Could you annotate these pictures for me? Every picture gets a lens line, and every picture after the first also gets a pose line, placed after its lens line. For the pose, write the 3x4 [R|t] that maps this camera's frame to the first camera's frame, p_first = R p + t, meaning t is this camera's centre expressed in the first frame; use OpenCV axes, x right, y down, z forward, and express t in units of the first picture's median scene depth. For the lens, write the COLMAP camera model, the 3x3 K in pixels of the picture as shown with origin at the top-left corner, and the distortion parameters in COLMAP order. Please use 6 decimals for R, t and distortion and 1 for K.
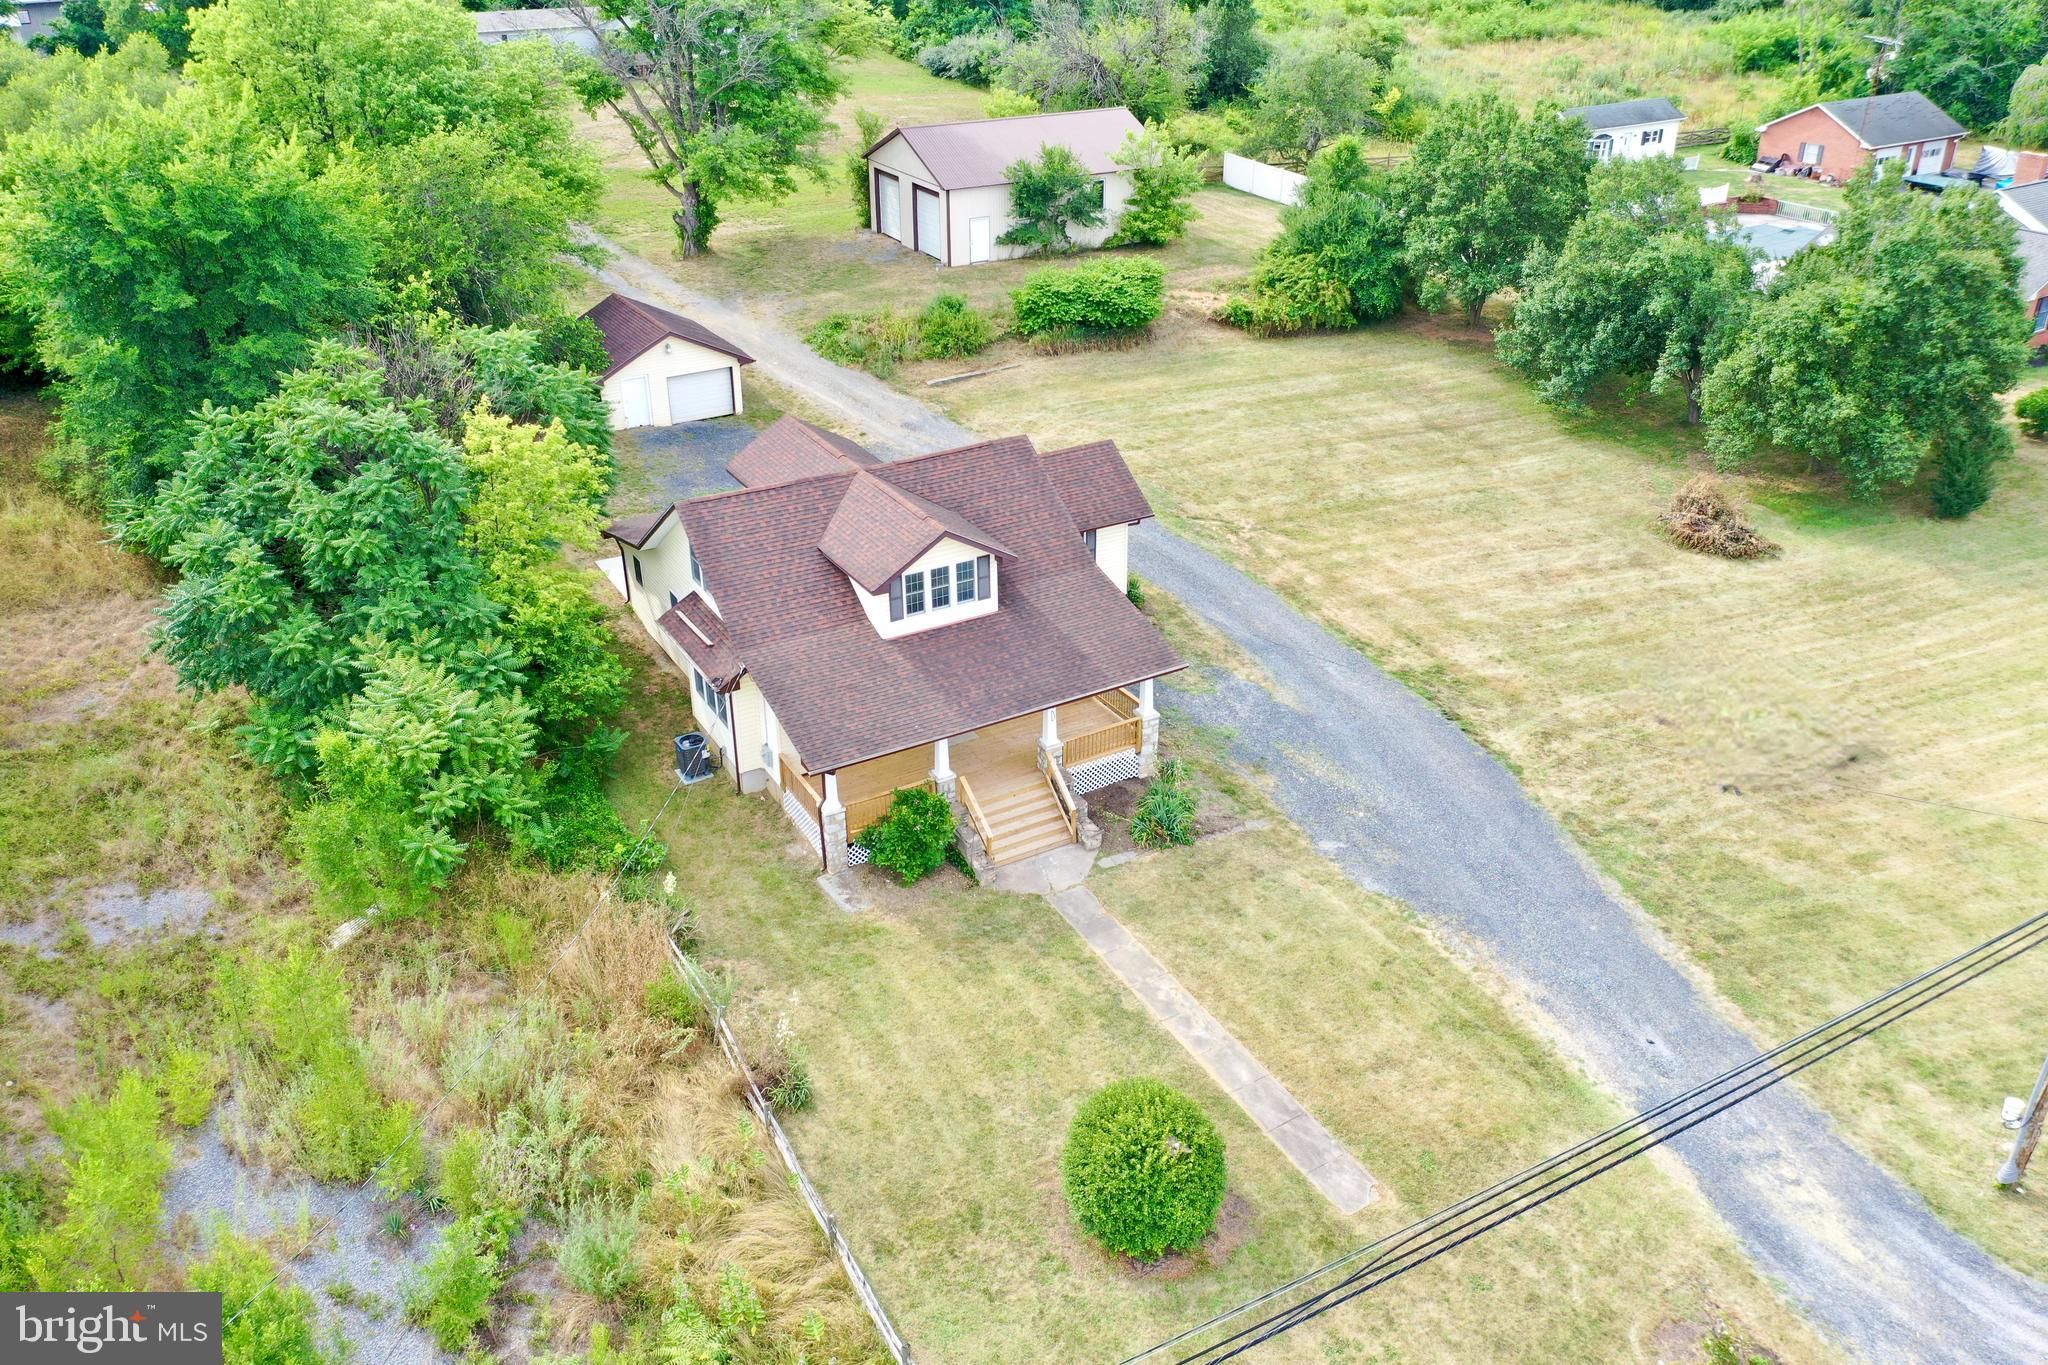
lens RADIAL K [[1590.5, 0, 1024.0], [0, 1590.5, 682.5], [0, 0, 1]] dist [-0.015409, -0.004045]
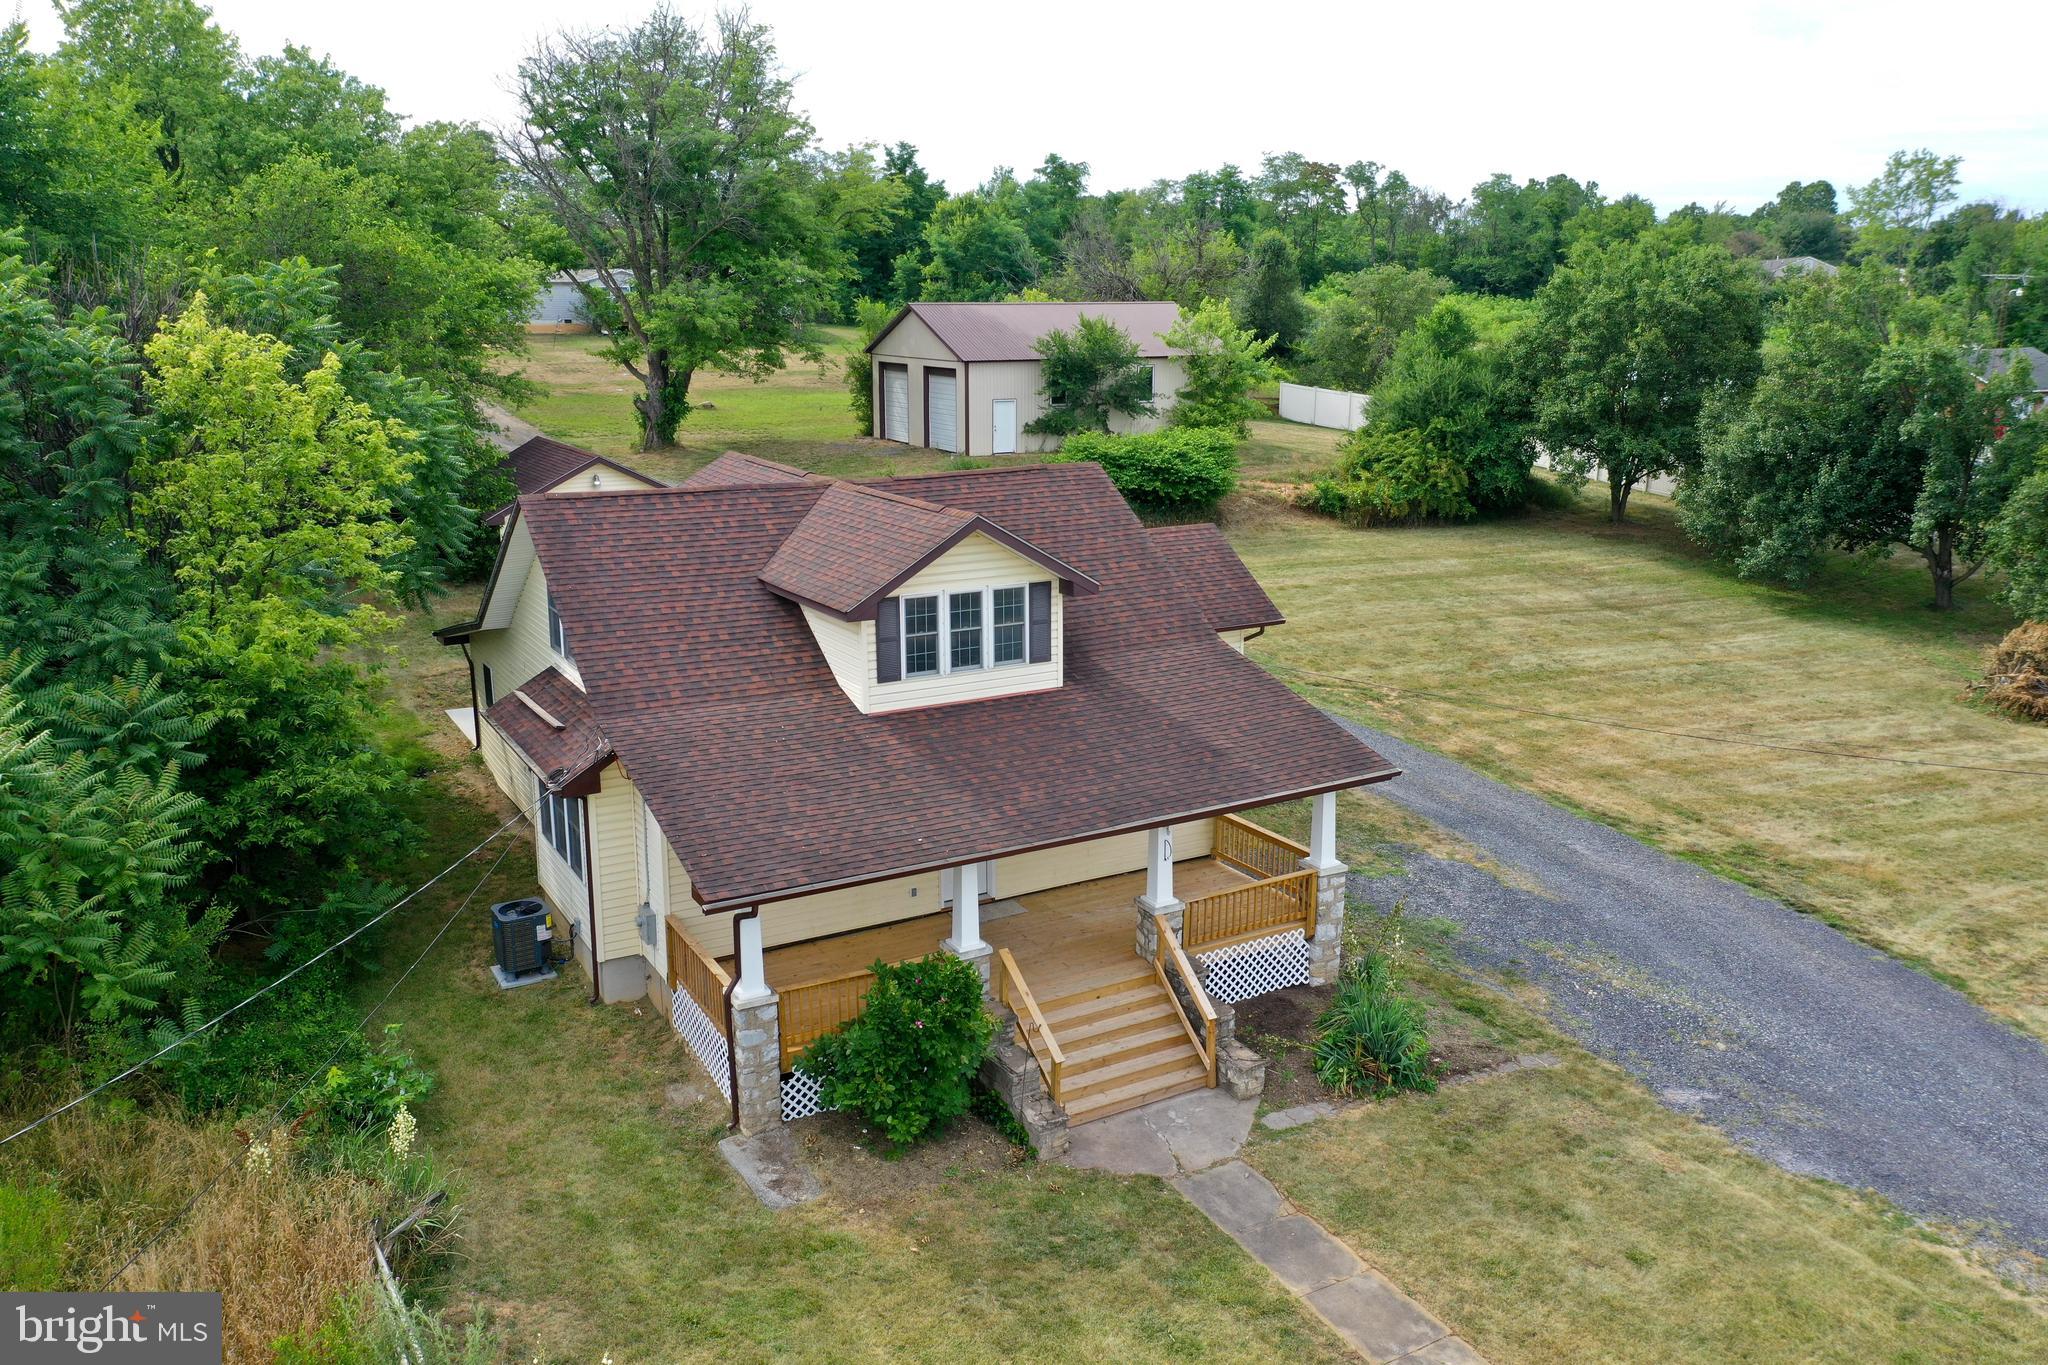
lens RADIAL K [[1590.5, 0, 1024.0], [0, 1590.5, 682.5], [0, 0, 1]] dist [-0.015409, -0.004045]
pose [[0.999988, 0.004672, -0.001151, -0.025301], [-0.004812, 0.969277, -0.245926, 0.081801], [-0.000034, 0.245929, 0.969288, 0.367257]]
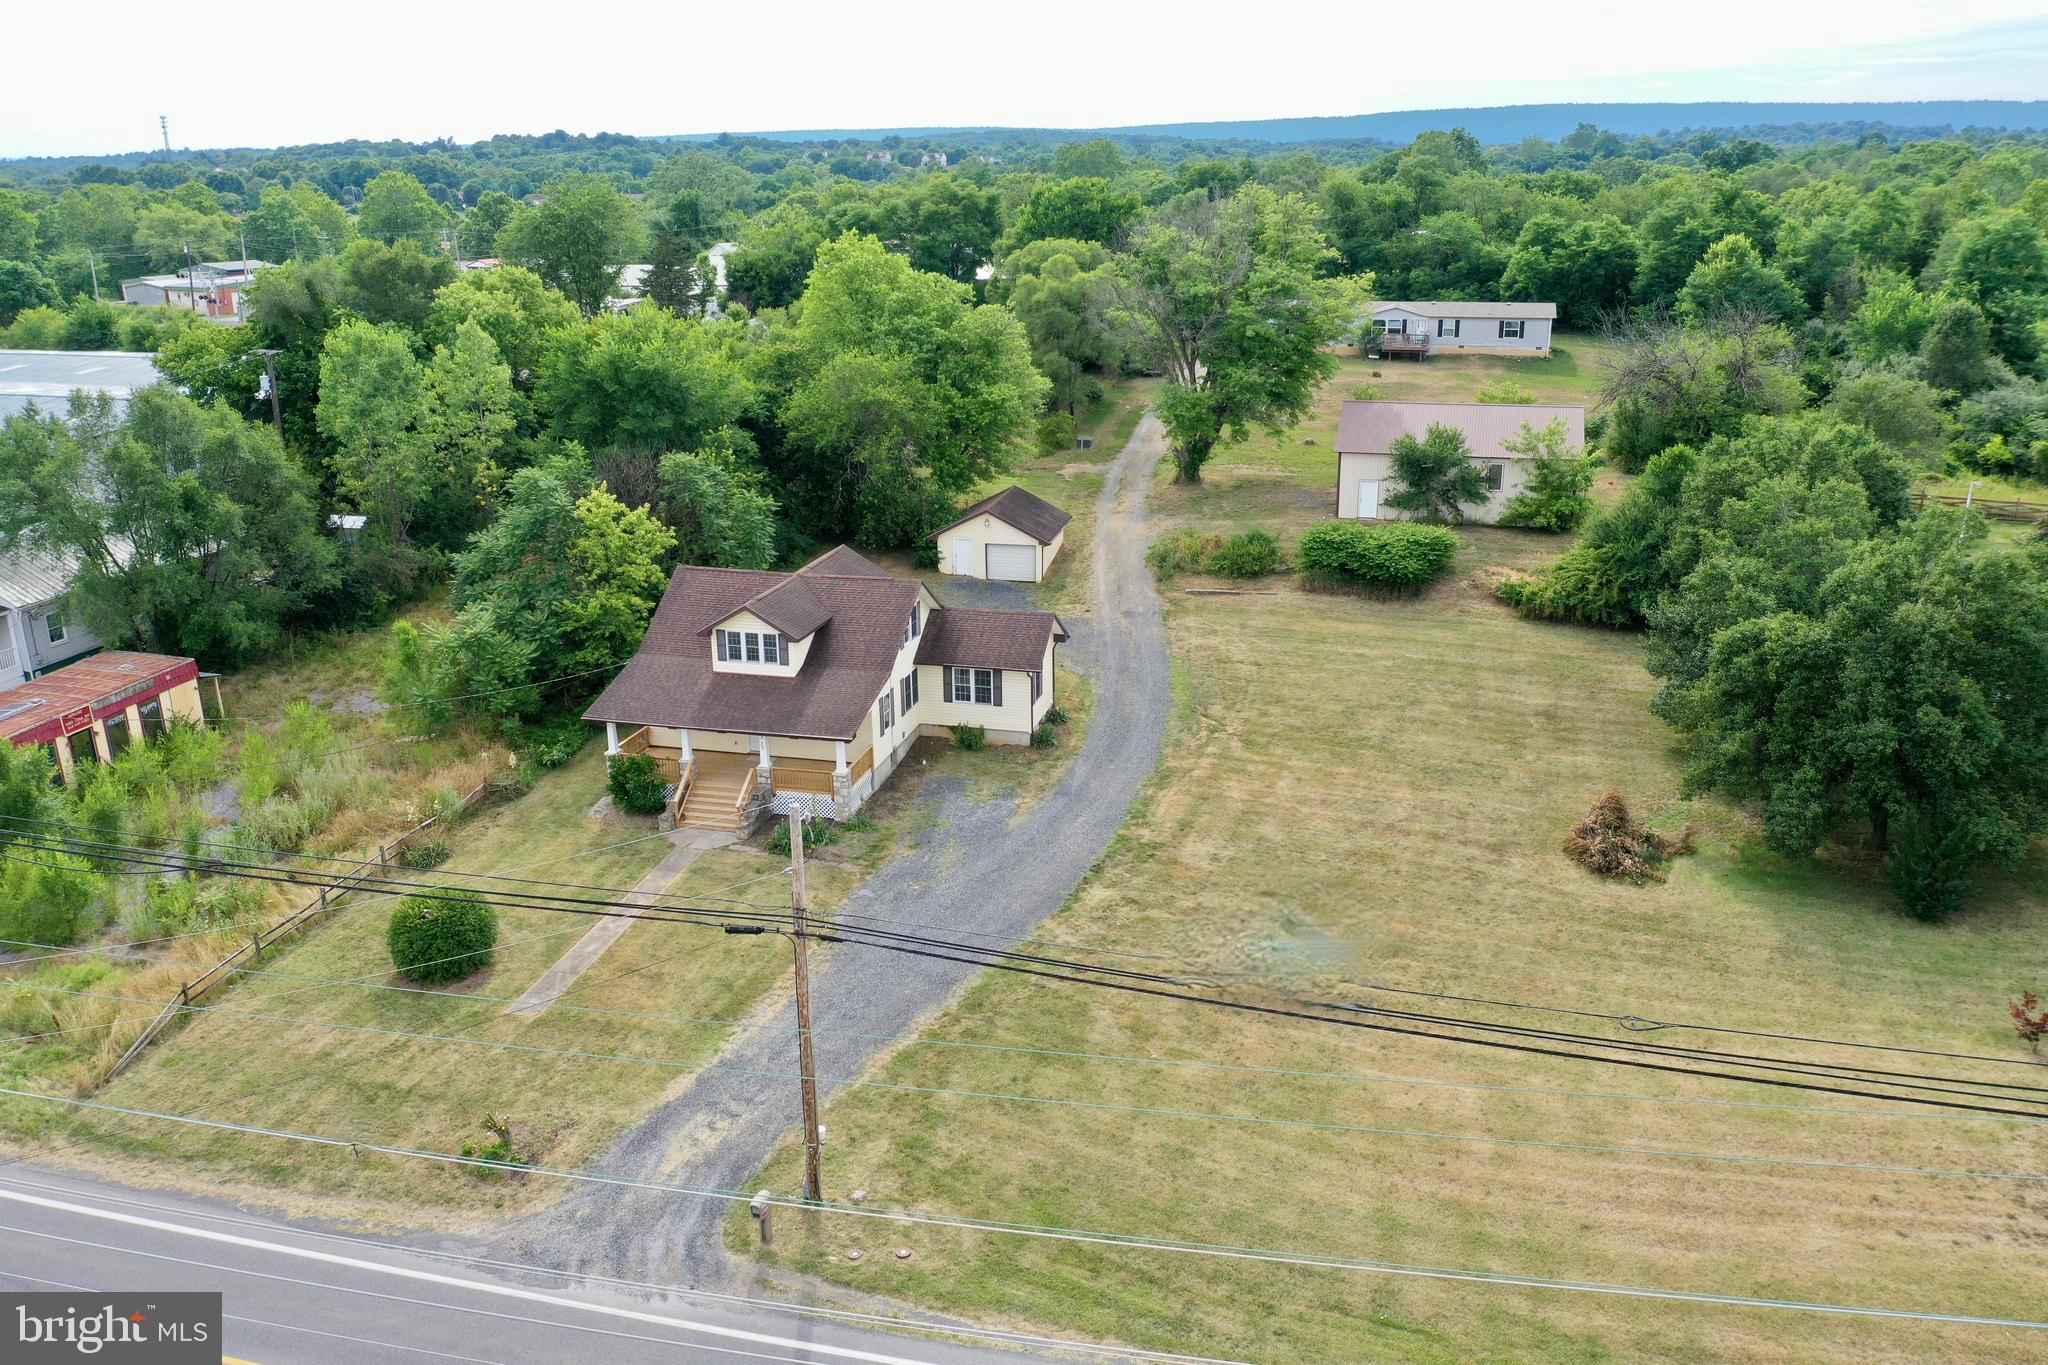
lens RADIAL K [[1590.5, 0, 1024.0], [0, 1590.5, 682.5], [0, 0, 1]] dist [-0.015409, -0.004045]
pose [[0.708811, 0.210679, -0.673203, 0.924264], [-0.324740, 0.944670, -0.046281, -0.034795], [0.626204, 0.251420, 0.738008, 0.063154]]
